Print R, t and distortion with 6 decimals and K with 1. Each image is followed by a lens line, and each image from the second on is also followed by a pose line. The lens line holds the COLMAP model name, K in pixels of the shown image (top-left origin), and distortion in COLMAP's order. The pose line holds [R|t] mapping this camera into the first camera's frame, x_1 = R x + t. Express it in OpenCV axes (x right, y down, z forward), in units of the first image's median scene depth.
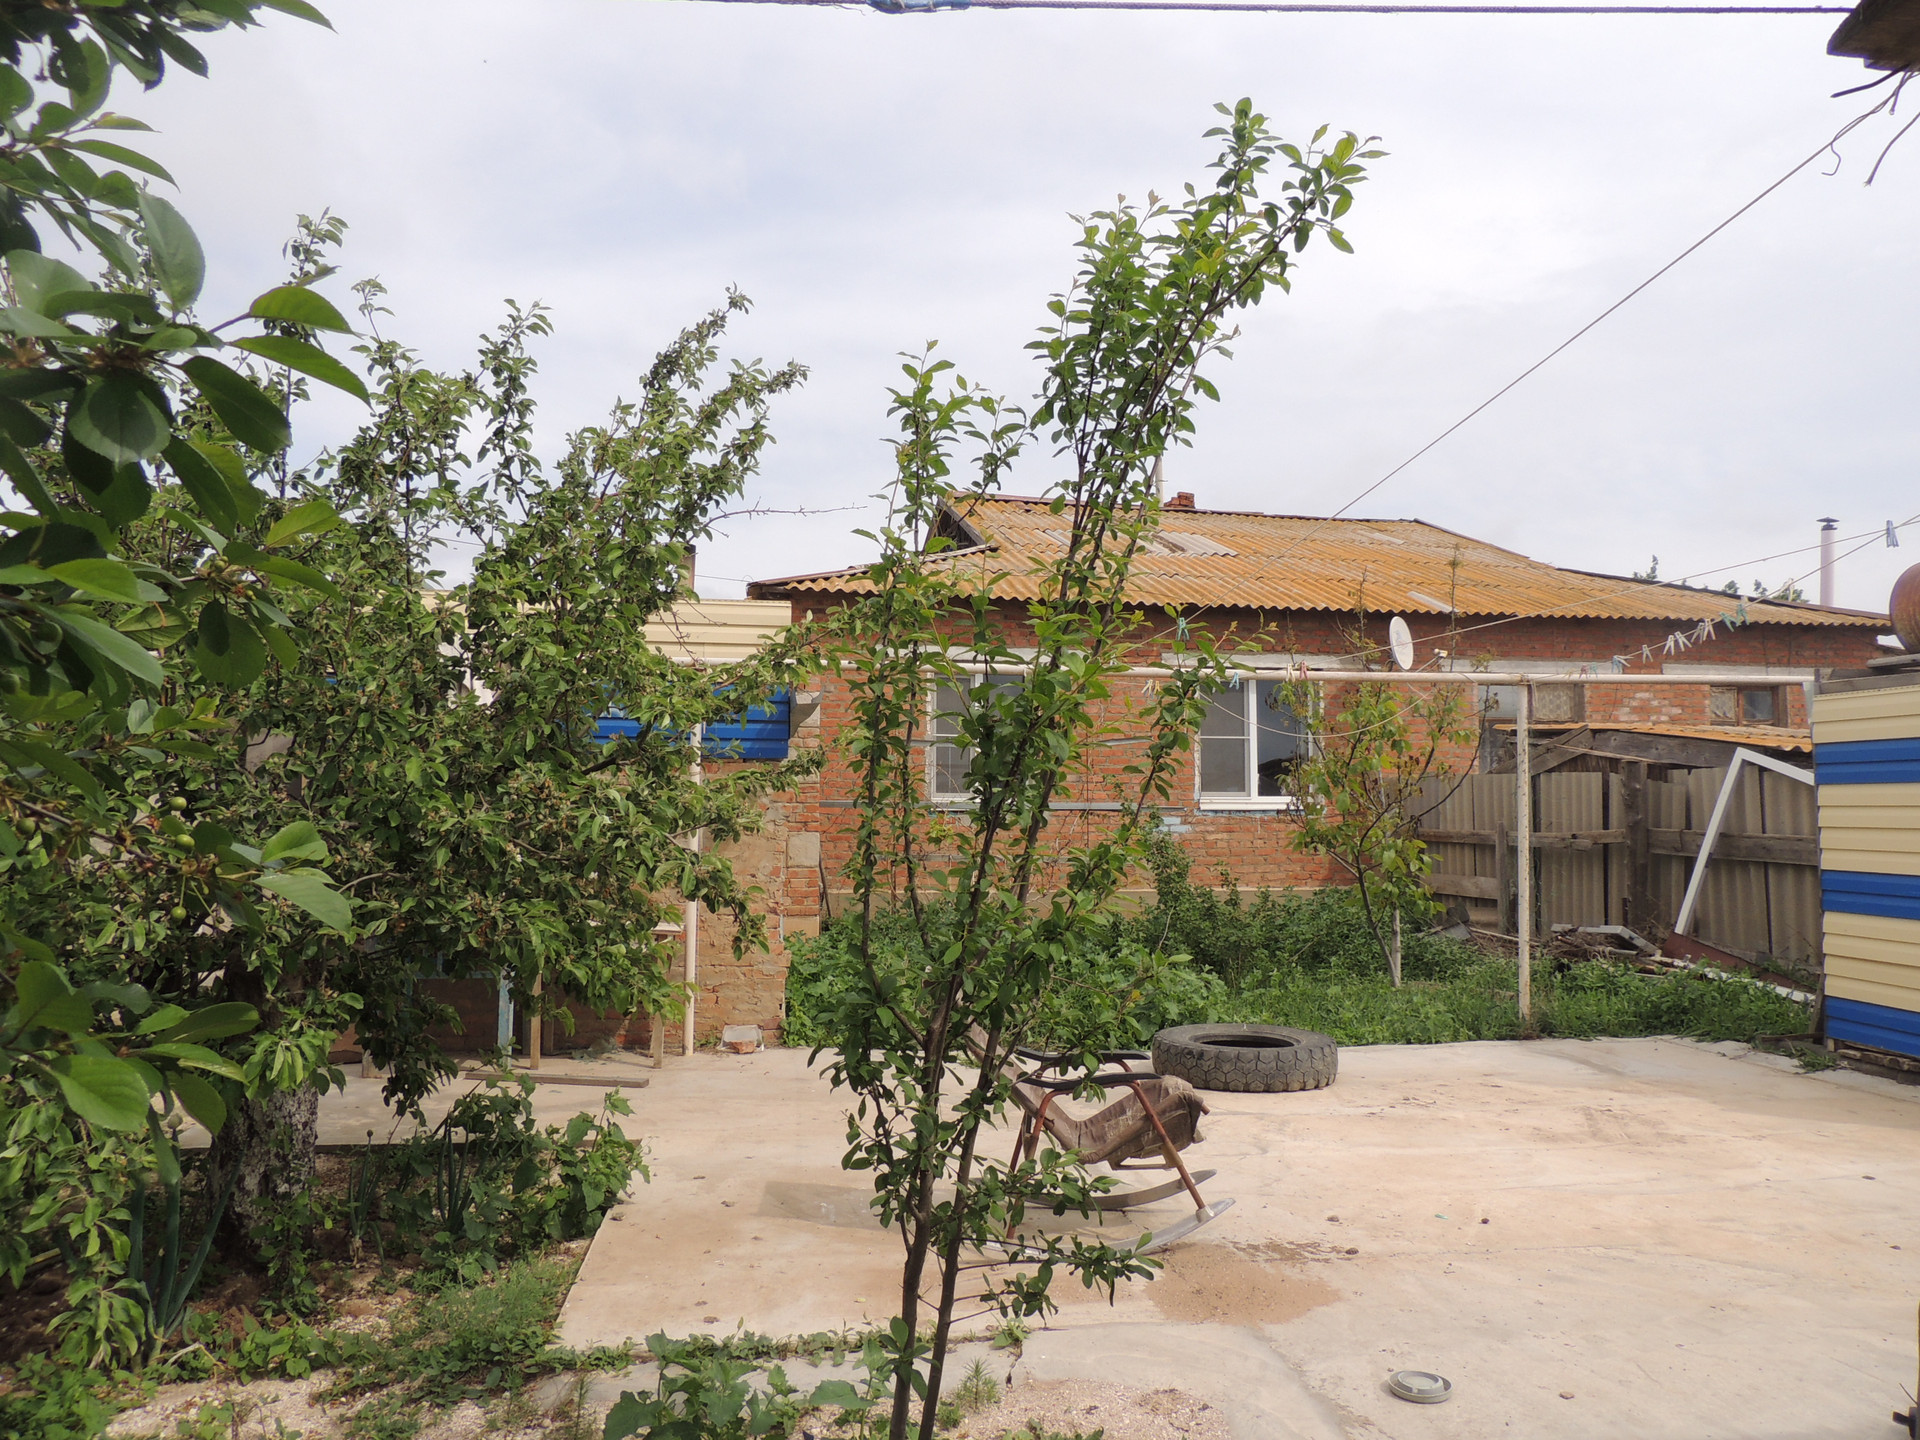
lens RADIAL K [[1345.2, 0, 964.0], [0, 1345.2, 723.3], [0, 0, 1]] dist [-0.019023, 0.000666]
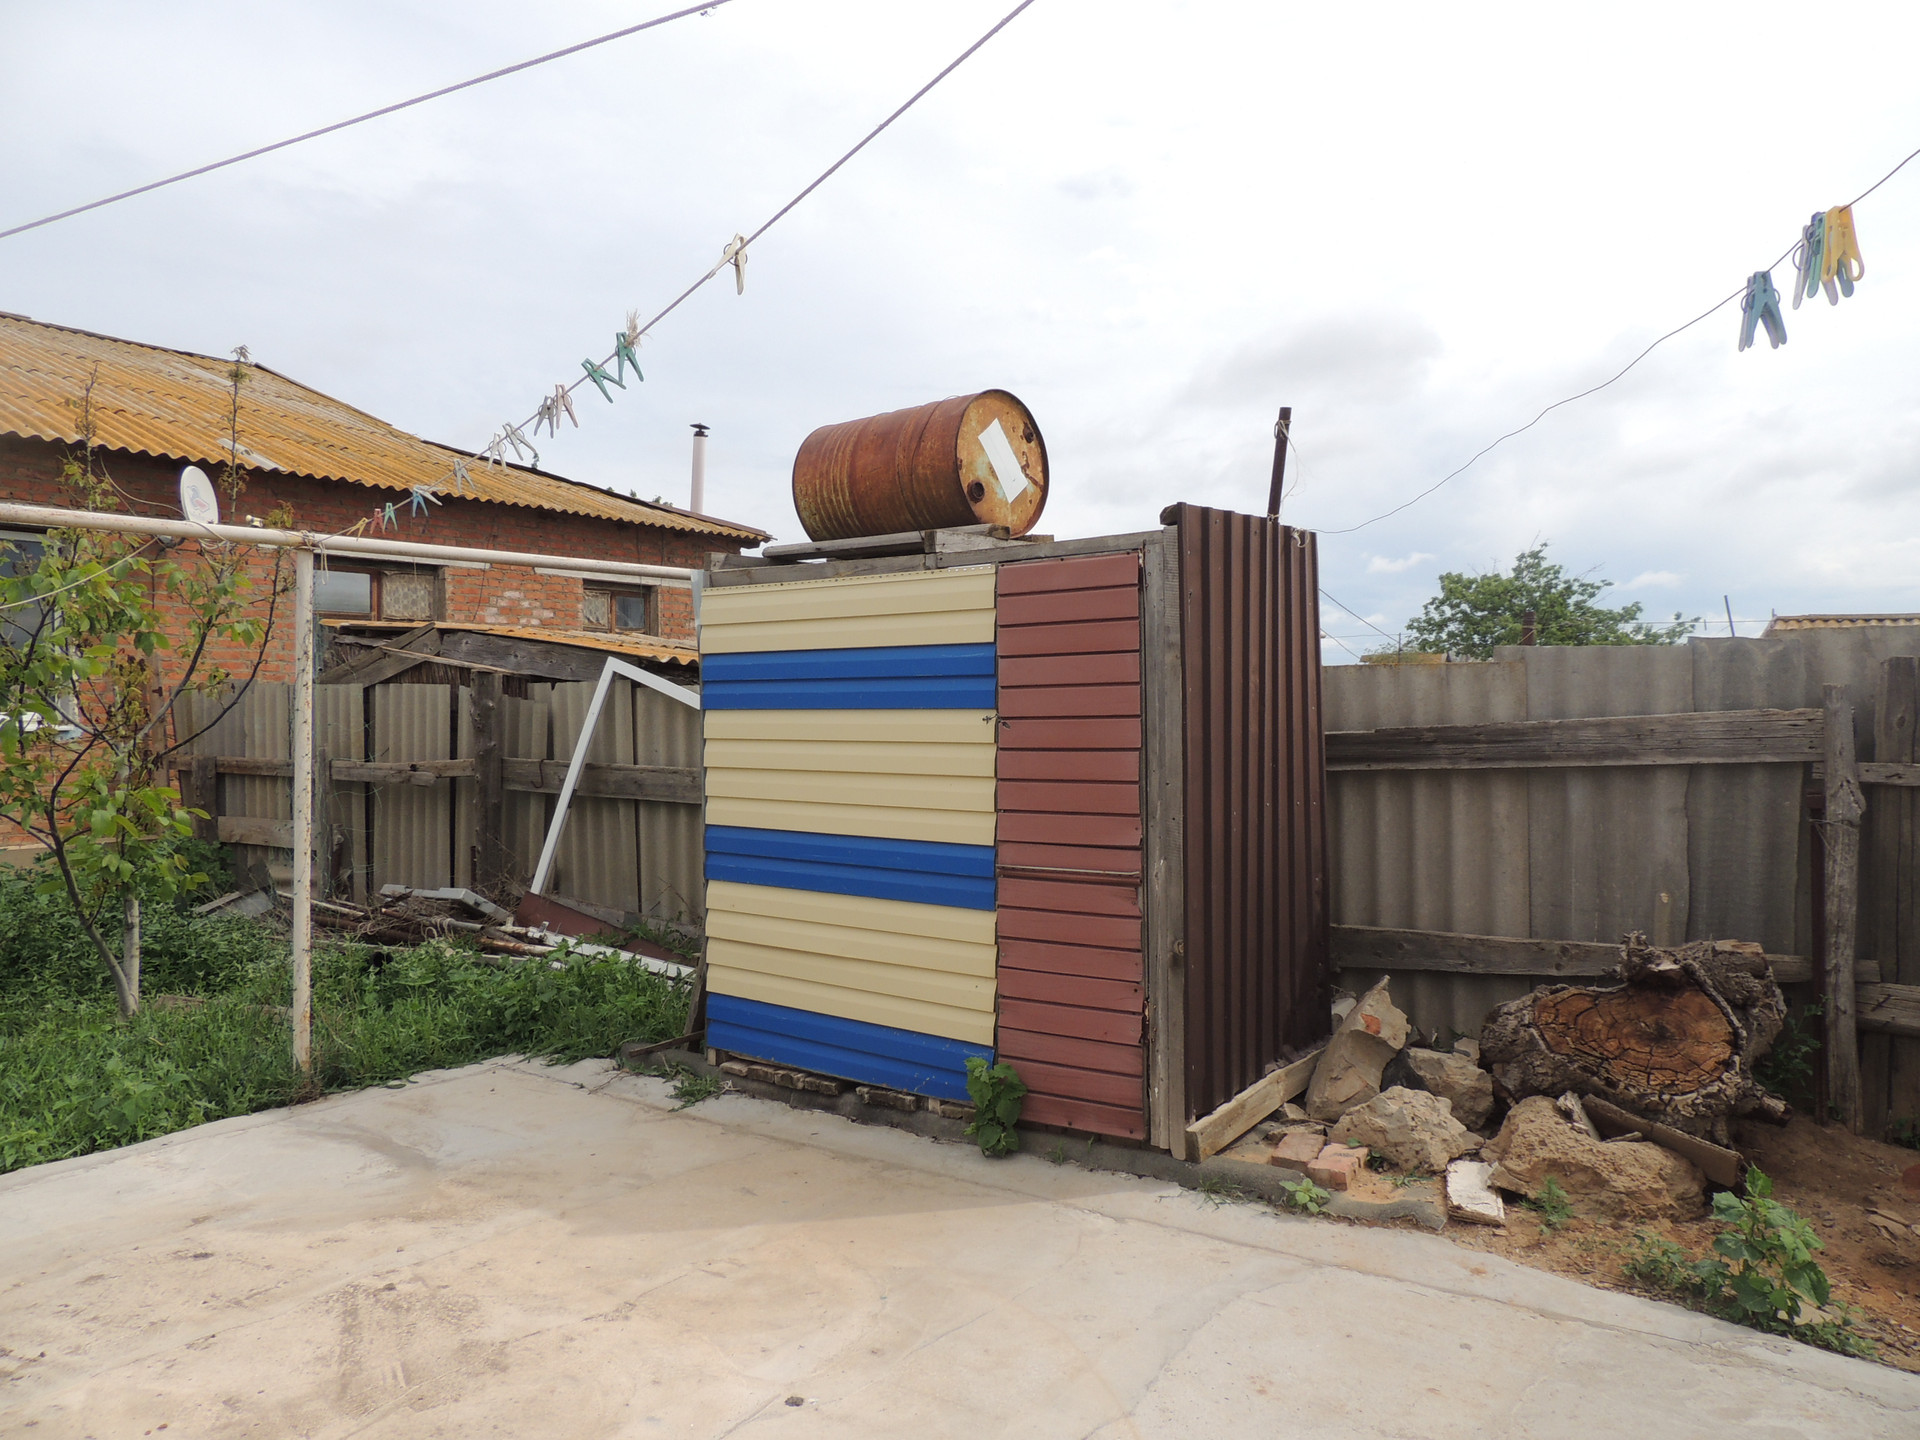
lens RADIAL K [[1345.2, 0, 964.0], [0, 1345.2, 723.3], [0, 0, 1]] dist [-0.019023, 0.000666]
pose [[0.709438, -0.010555, 0.704689, 0.158087], [-0.039252, 0.997744, 0.054461, 0.005475], [-0.703674, -0.066298, 0.707423, 0.271056]]
